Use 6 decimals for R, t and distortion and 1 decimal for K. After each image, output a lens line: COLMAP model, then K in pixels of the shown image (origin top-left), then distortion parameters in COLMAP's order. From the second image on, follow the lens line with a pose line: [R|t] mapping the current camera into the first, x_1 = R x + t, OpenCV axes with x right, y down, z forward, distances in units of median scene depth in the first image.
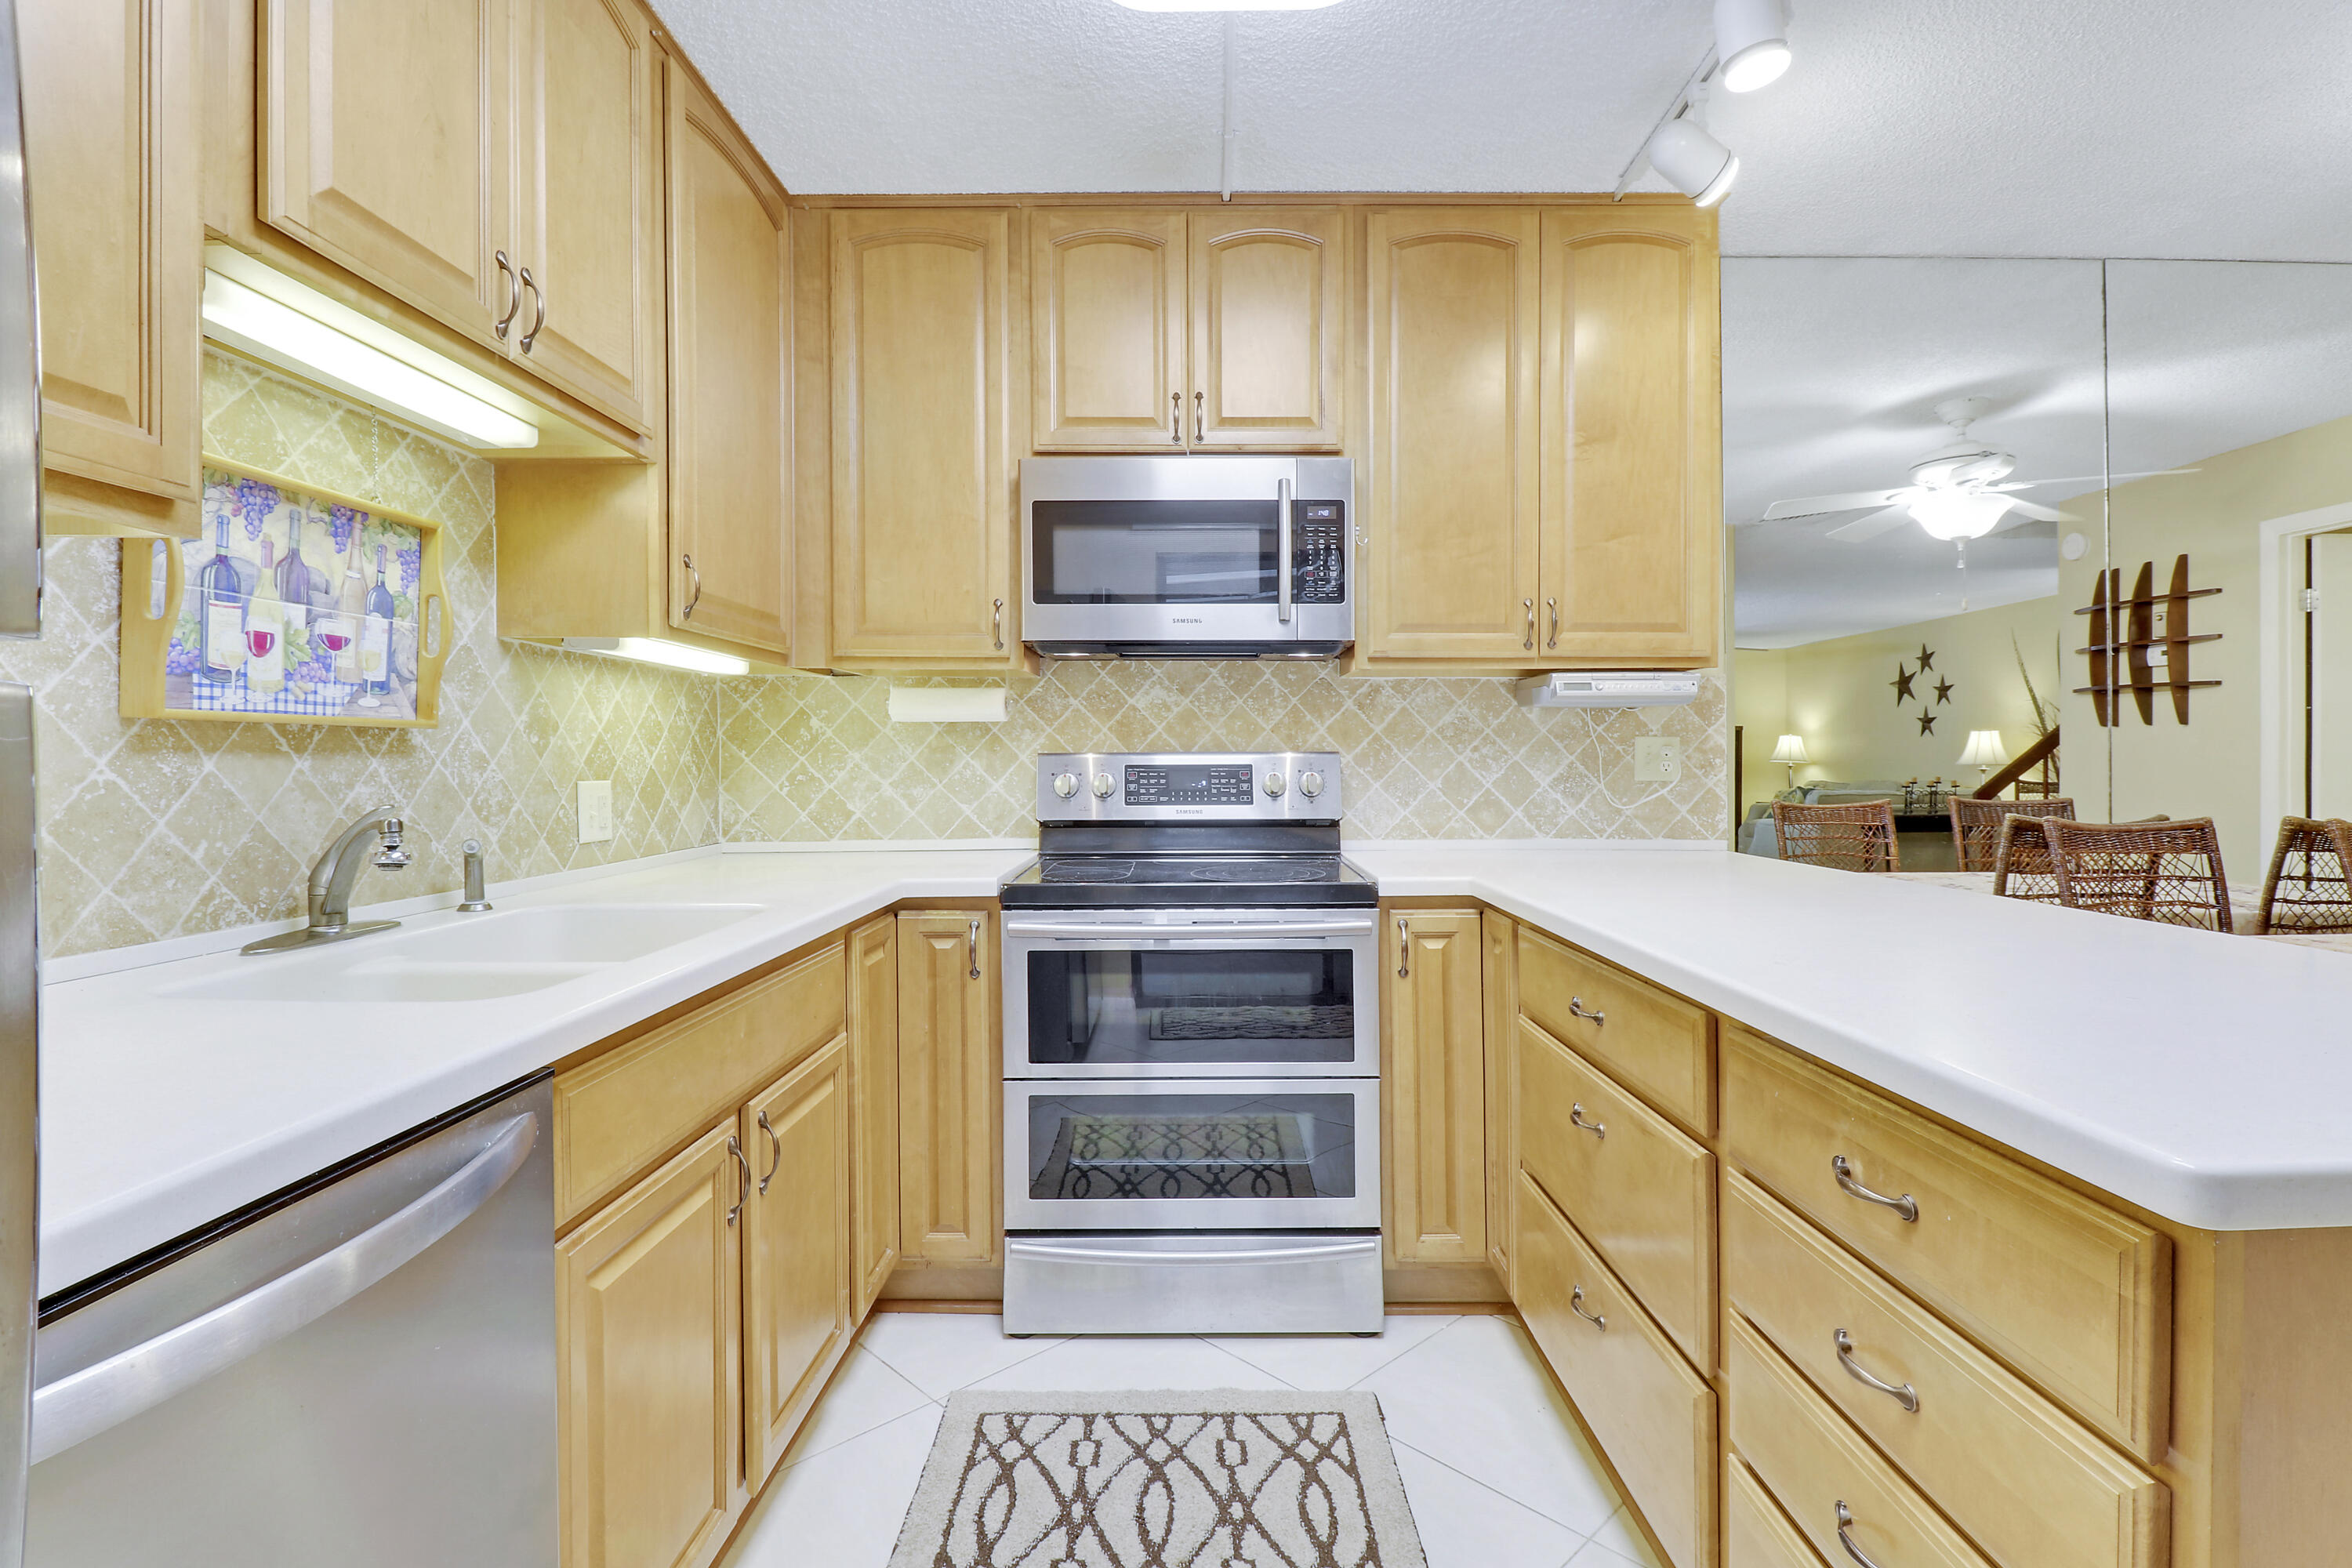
lens RADIAL K [[1103.0, 0, 1181.2], [0, 1103.0, 766.0], [0, 0, 1]] dist [0.003631, -0.009342]
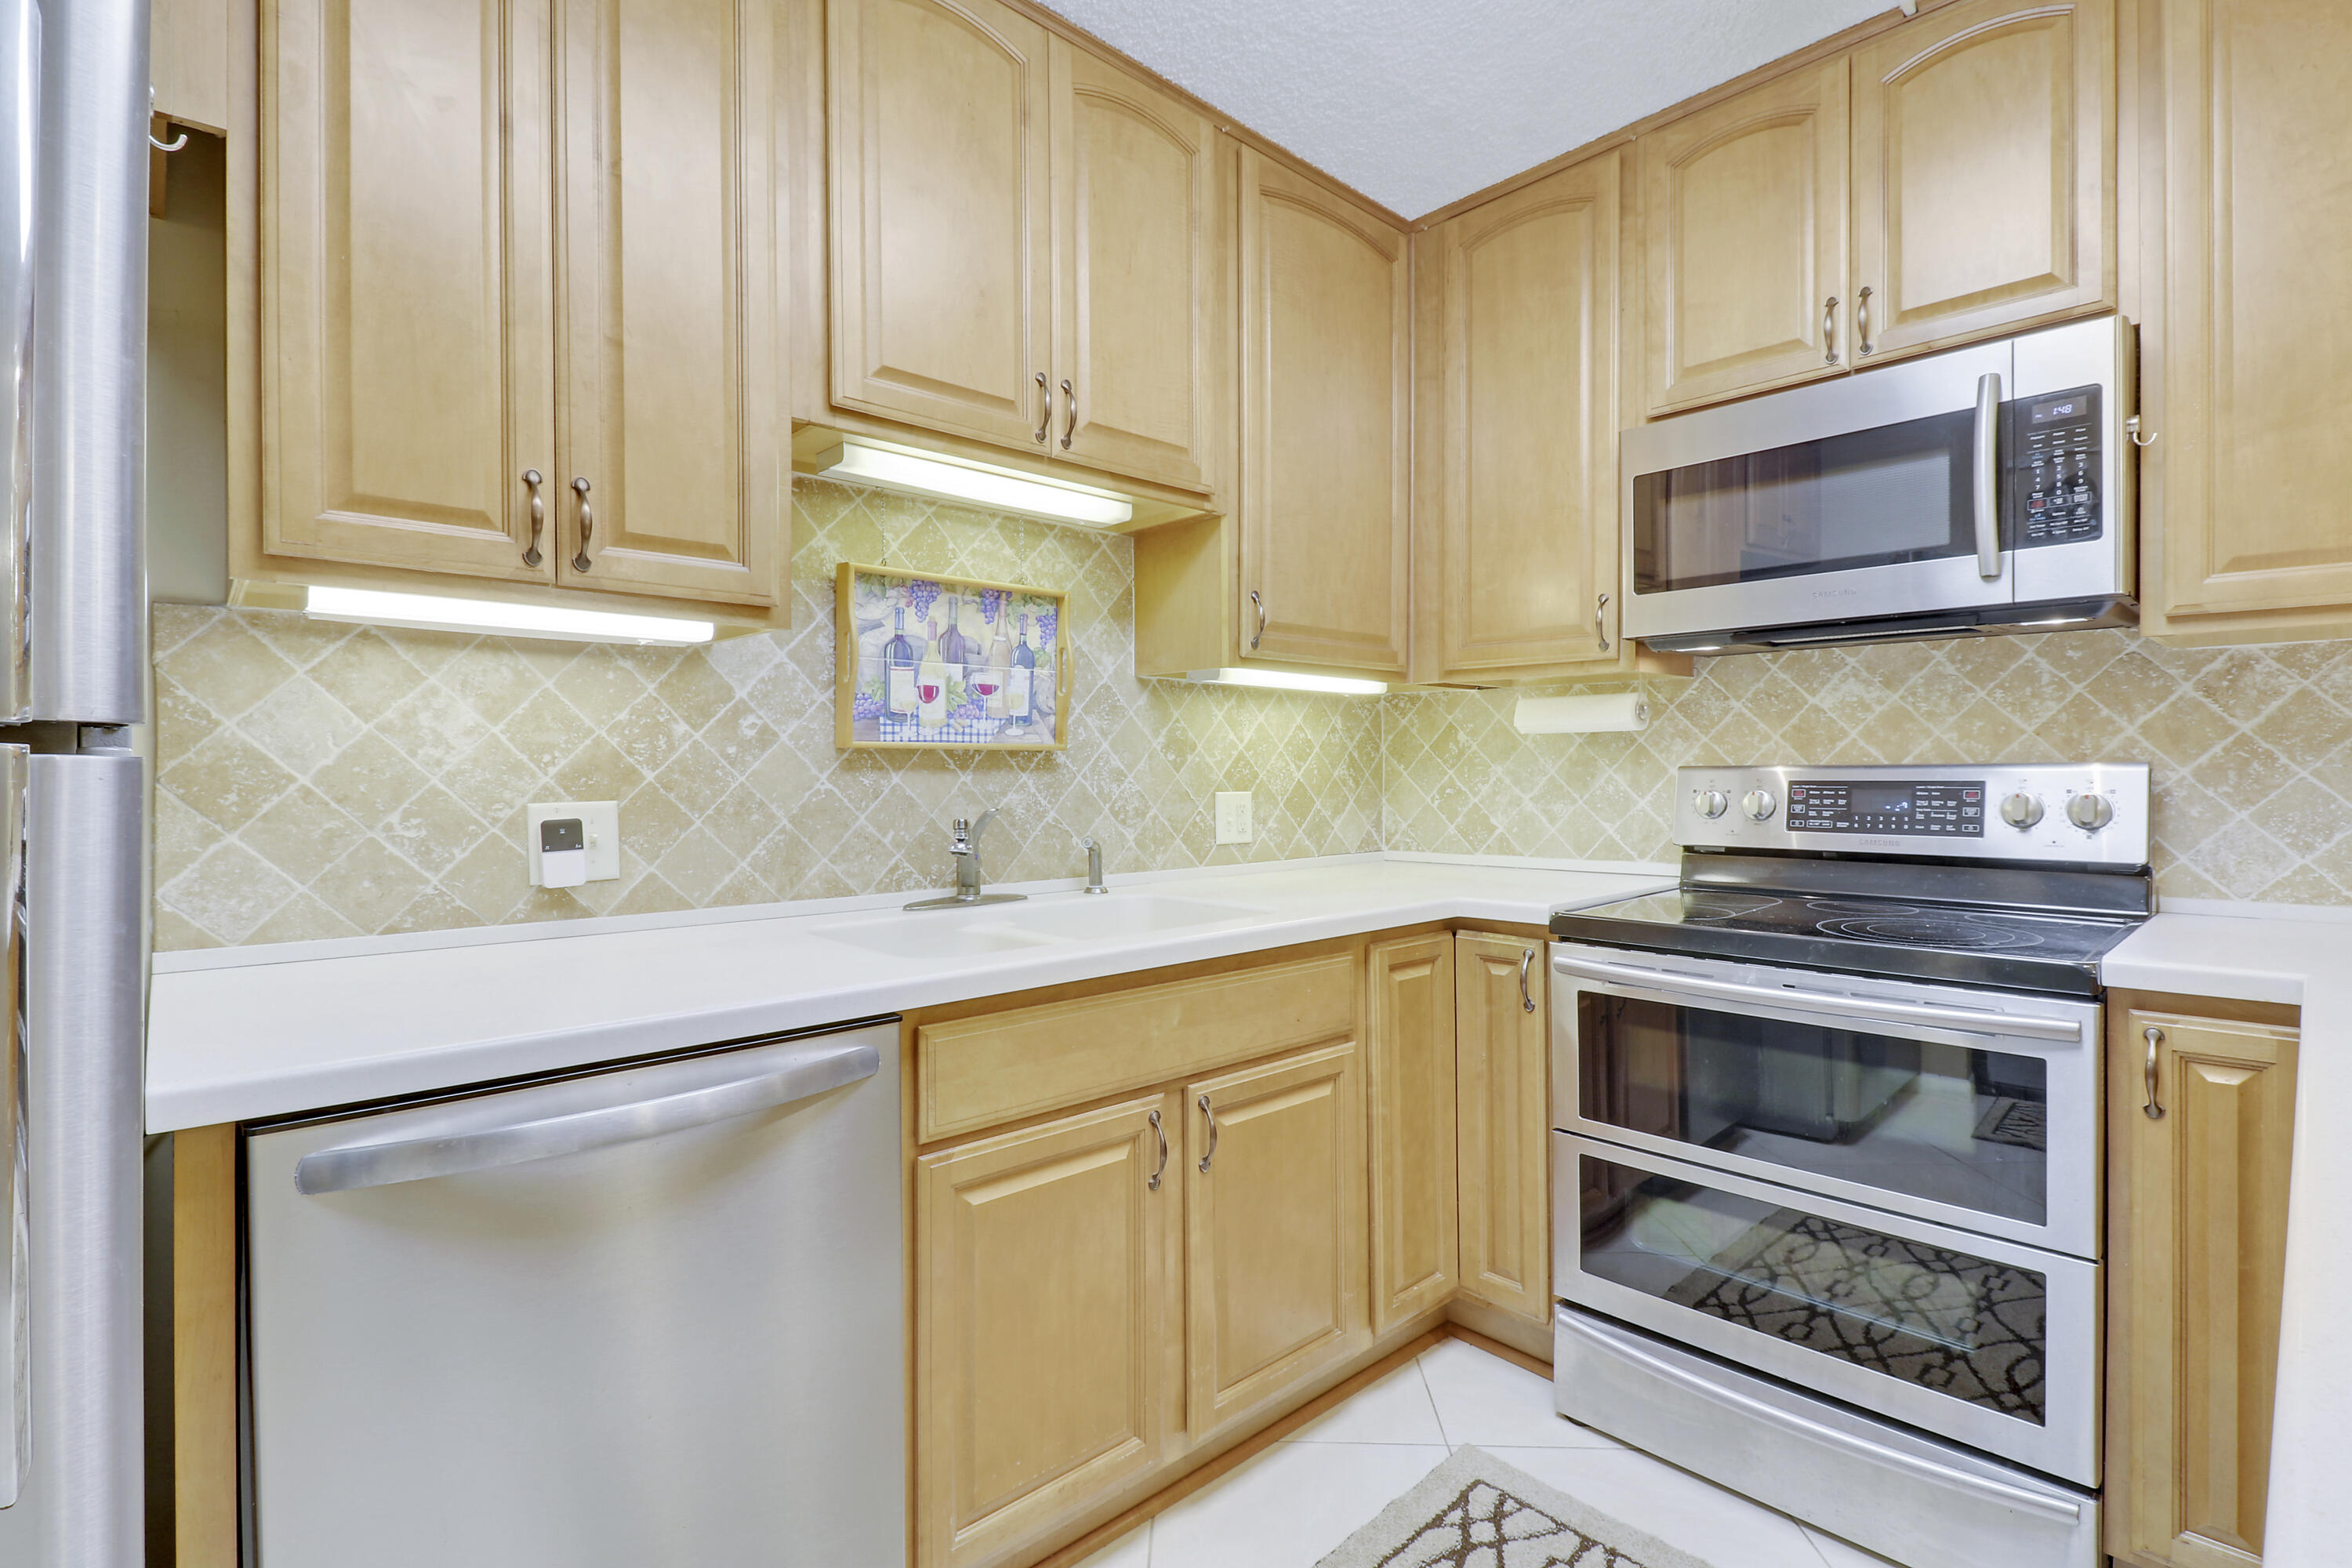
lens RADIAL K [[1103.0, 0, 1173.2], [0, 1103.0, 784.9], [0, 0, 1]] dist [0.003631, -0.009342]
pose [[0.689384, 0.009226, -0.724337, 0.267418], [-0.003291, 0.999948, 0.009604, -0.004929], [0.724388, -0.004237, 0.689379, 0.153754]]
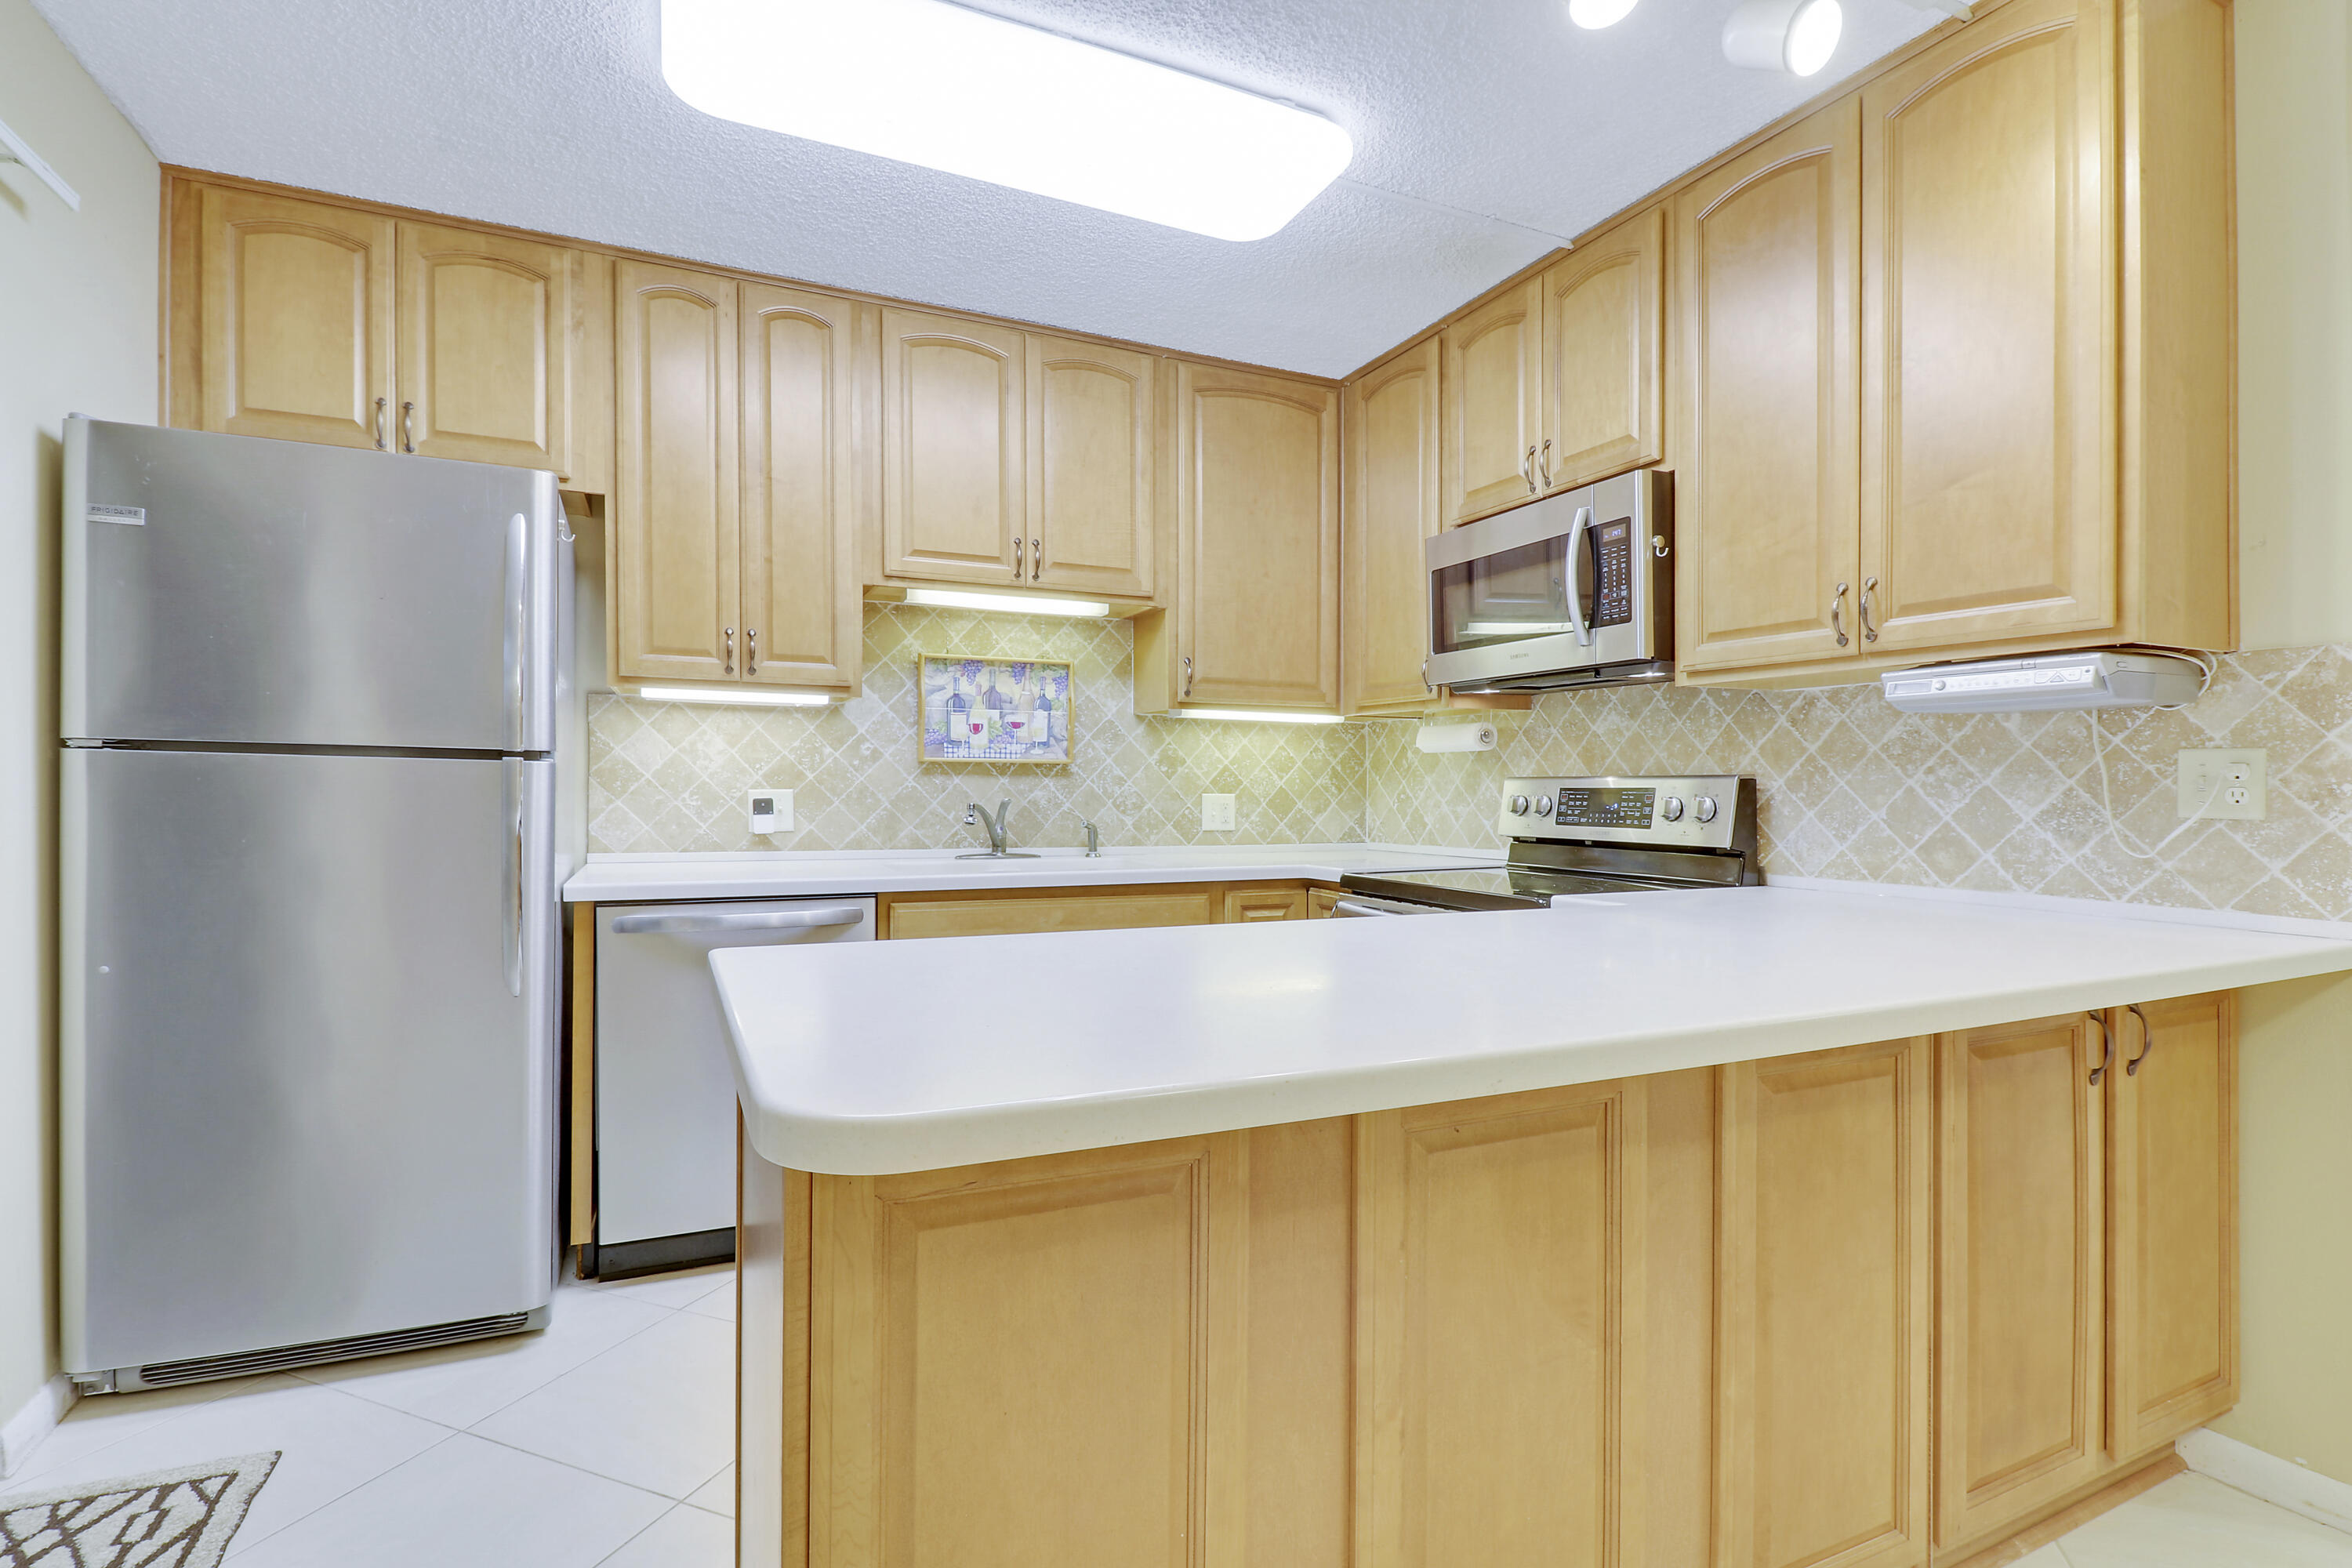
lens RADIAL K [[1103.0, 0, 1165.0], [0, 1103.0, 814.3], [0, 0, 1]] dist [0.003631, -0.009342]
pose [[0.420423, 0.027959, -0.906897, 0.940542], [-0.014290, 0.999605, 0.024193, 0.005528], [0.907215, 0.002789, 0.420657, 0.236536]]
